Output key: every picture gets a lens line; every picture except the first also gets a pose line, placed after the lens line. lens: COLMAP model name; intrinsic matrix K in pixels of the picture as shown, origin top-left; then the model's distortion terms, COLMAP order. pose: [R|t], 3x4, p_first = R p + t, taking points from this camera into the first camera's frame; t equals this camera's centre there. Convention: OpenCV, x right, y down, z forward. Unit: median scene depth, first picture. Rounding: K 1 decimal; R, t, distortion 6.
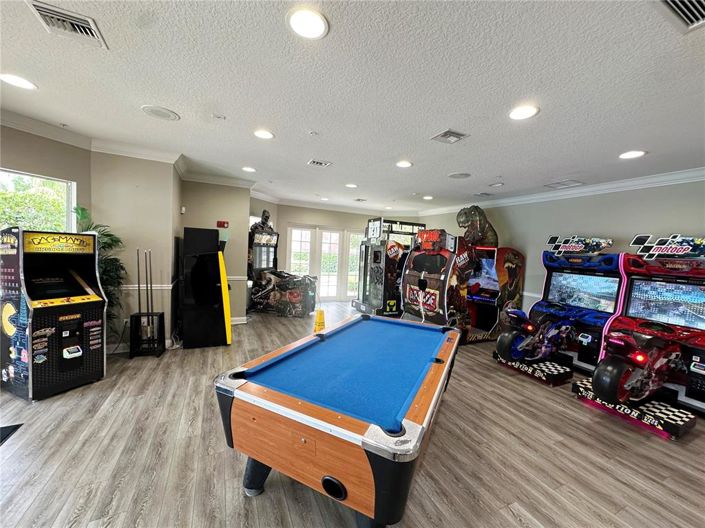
lens RADIAL K [[281.1, 0, 354.1], [0, 281.1, 262.7], [0, 0, 1]] dist [-0.002574, 0.000867]
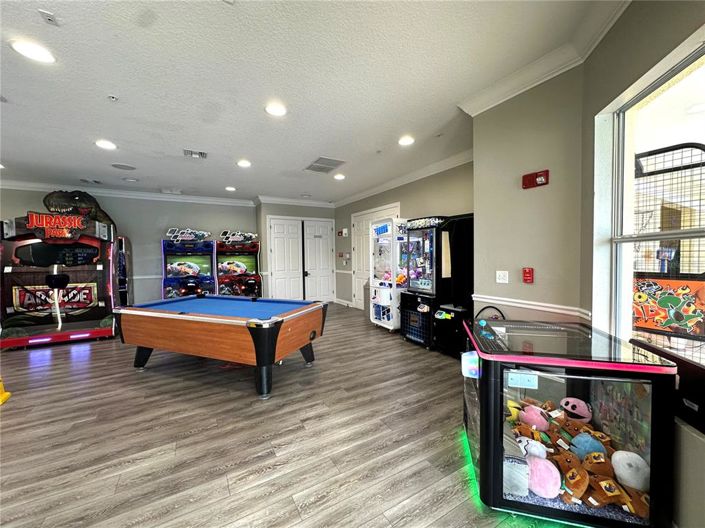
lens RADIAL K [[281.1, 0, 352.4], [0, 281.1, 264.7], [0, 0, 1]] dist [-0.002574, 0.000867]
pose [[-0.085824, -0.082653, 0.992876, -0.654011], [0.053273, 0.994747, 0.087414, 0.005947], [-0.994885, 0.060396, -0.080970, 0.225911]]
